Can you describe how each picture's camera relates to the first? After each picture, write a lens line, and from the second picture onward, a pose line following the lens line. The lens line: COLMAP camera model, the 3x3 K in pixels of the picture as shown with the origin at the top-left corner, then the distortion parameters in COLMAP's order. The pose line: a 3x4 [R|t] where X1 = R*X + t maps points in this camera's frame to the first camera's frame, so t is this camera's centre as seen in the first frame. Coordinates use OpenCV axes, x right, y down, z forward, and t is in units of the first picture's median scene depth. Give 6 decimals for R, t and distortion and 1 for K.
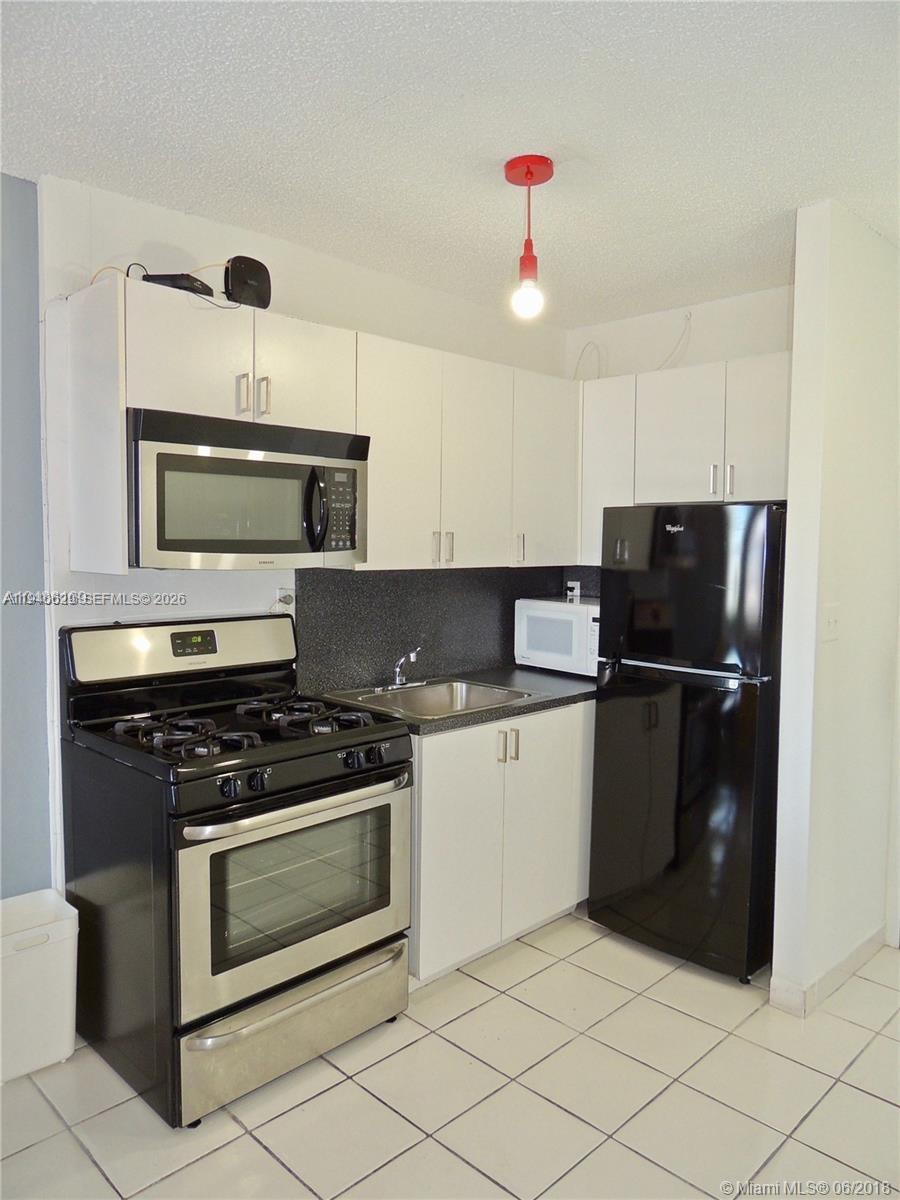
lens RADIAL K [[849.2, 0, 446.0], [0, 849.2, 599.9], [0, 0, 1]] dist [-0.022445, 0.000533]
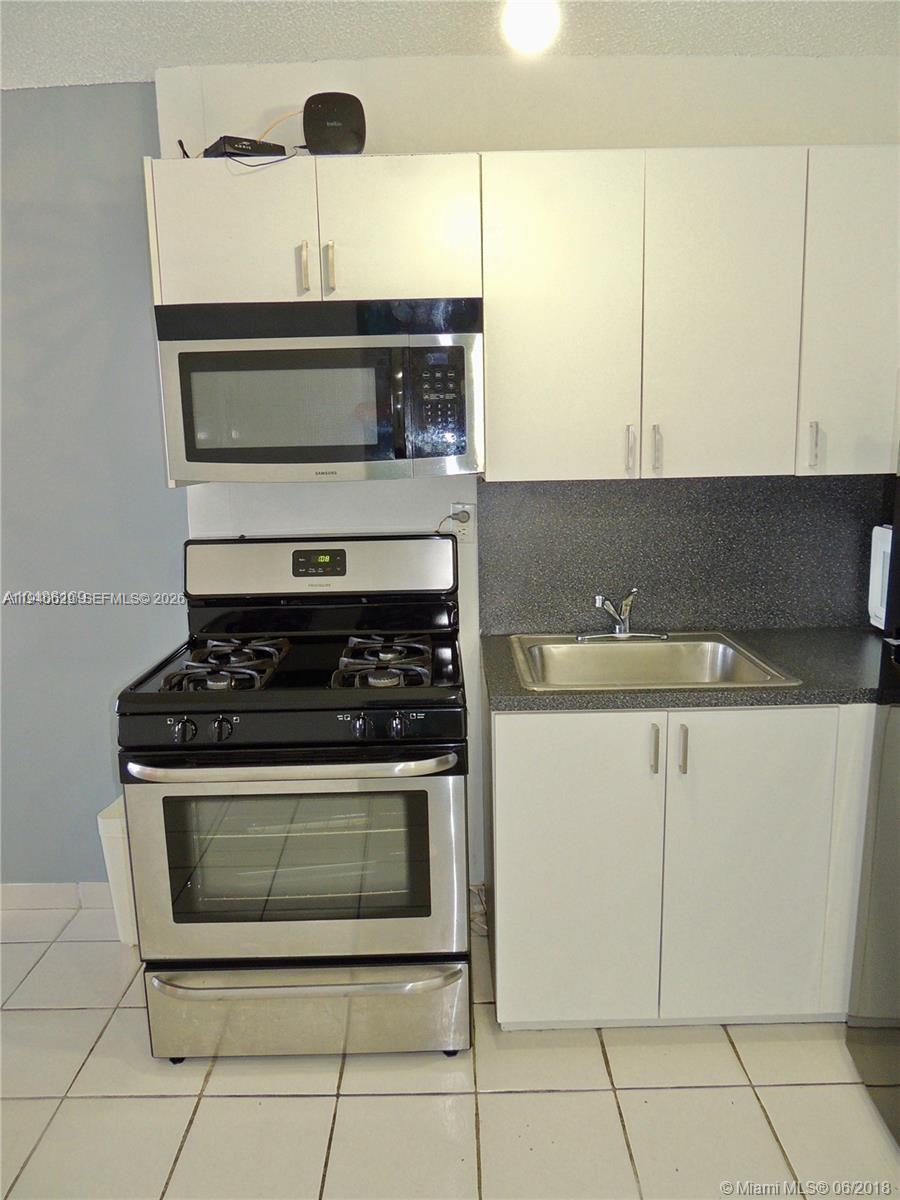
lens RADIAL K [[849.2, 0, 452.2], [0, 849.2, 597.9], [0, 0, 1]] dist [-0.022445, 0.000533]
pose [[0.705992, 0.099201, -0.701237, 0.439321], [-0.020099, 0.992549, 0.120177, -0.023496], [0.707934, -0.070750, 0.702726, 0.460088]]
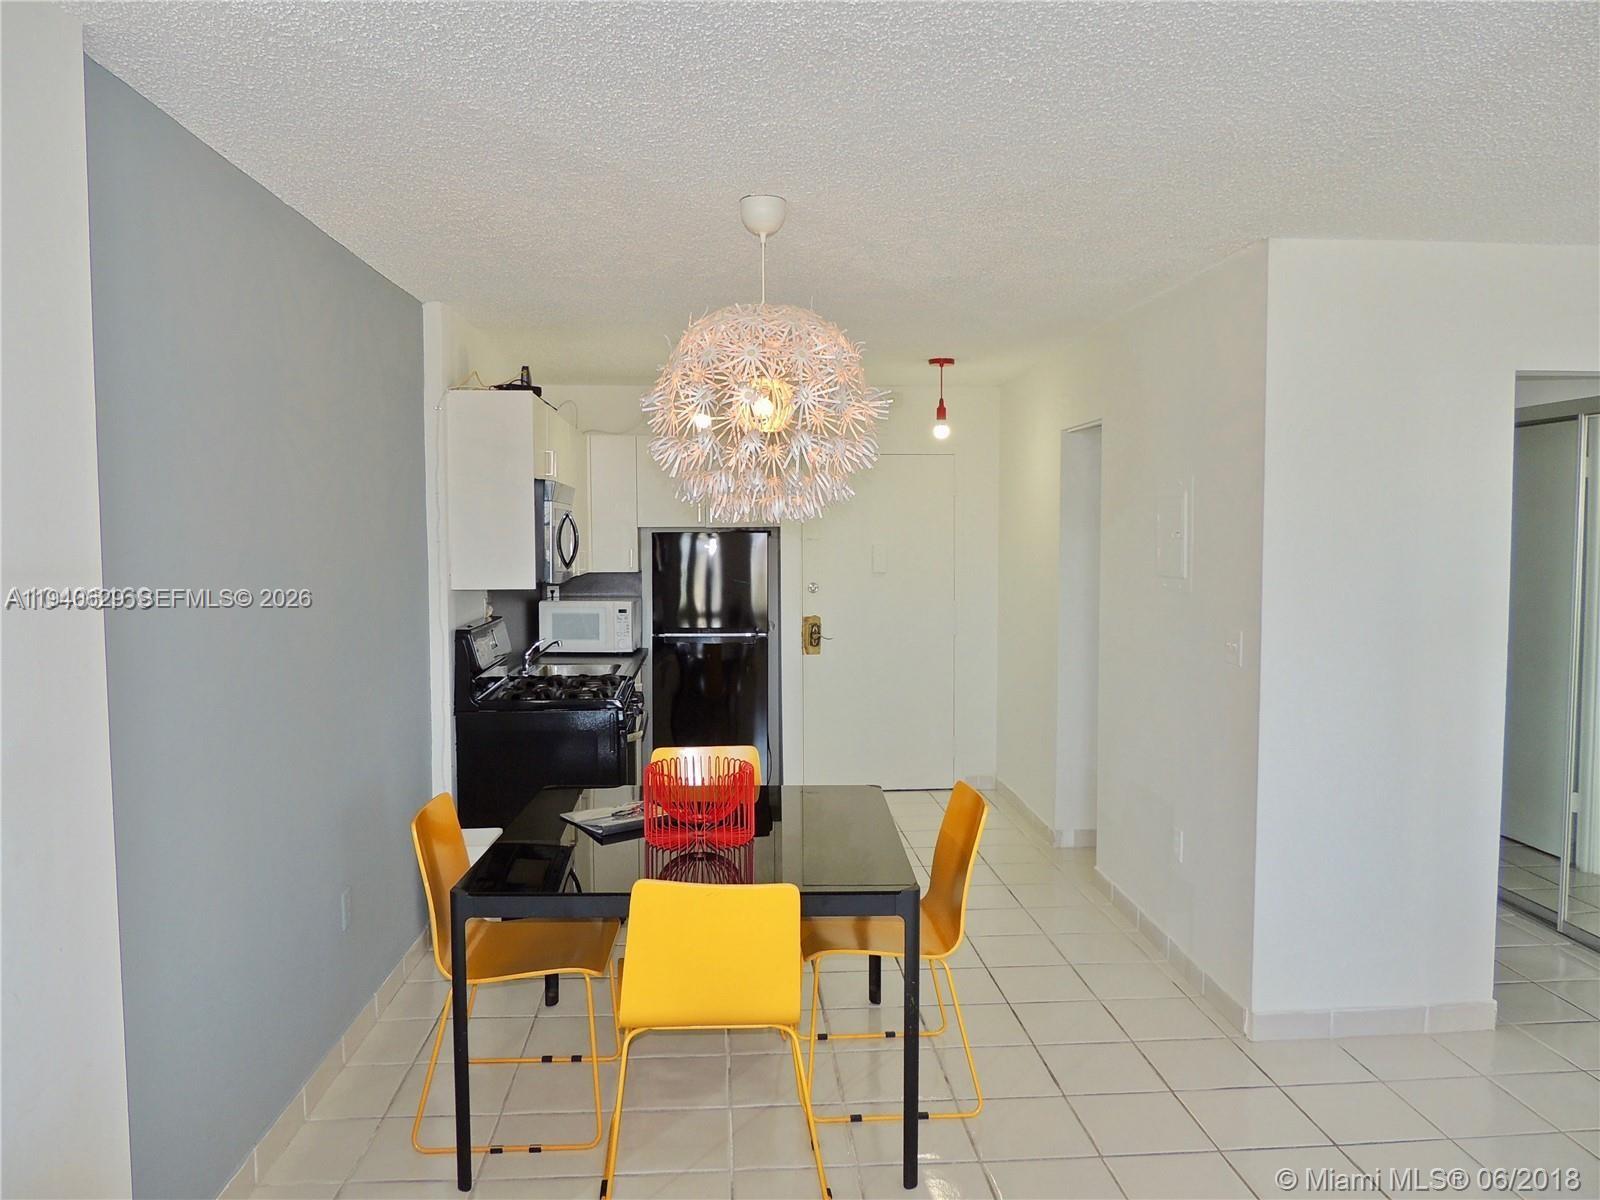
lens RADIAL K [[1132.2, 0, 790.4], [0, 1132.2, 598.1], [0, 0, 1]] dist [-0.022445, 0.000533]
pose [[0.656965, -0.052233, 0.752109, -1.344324], [0.059224, 0.998090, 0.017584, -0.019390], [-0.751591, 0.032991, 0.658804, -0.553786]]
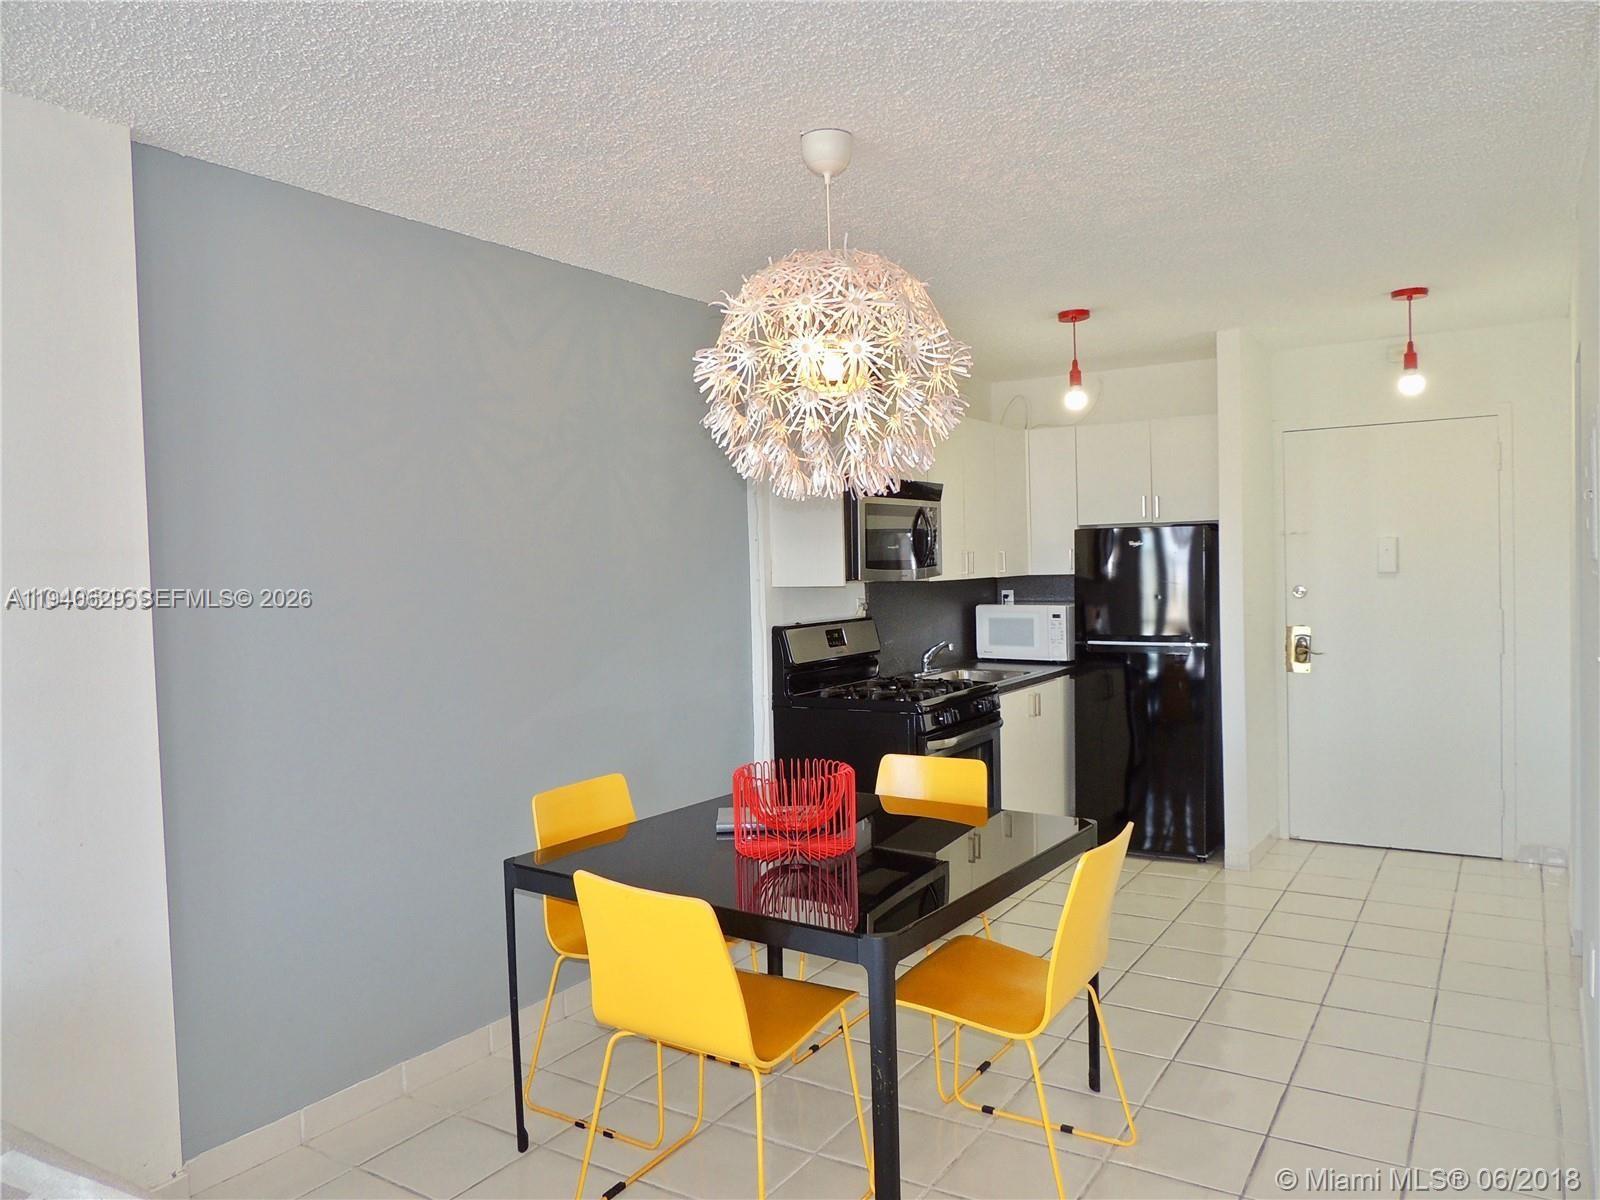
lens RADIAL K [[1132.2, 0, 805.8], [0, 1132.2, 601.6], [0, 0, 1]] dist [-0.022445, 0.000533]
pose [[0.974622, -0.040117, 0.220234, -0.737986], [0.047892, 0.998400, -0.030076, 0.044980], [-0.218675, 0.039861, 0.974983, -0.763015]]
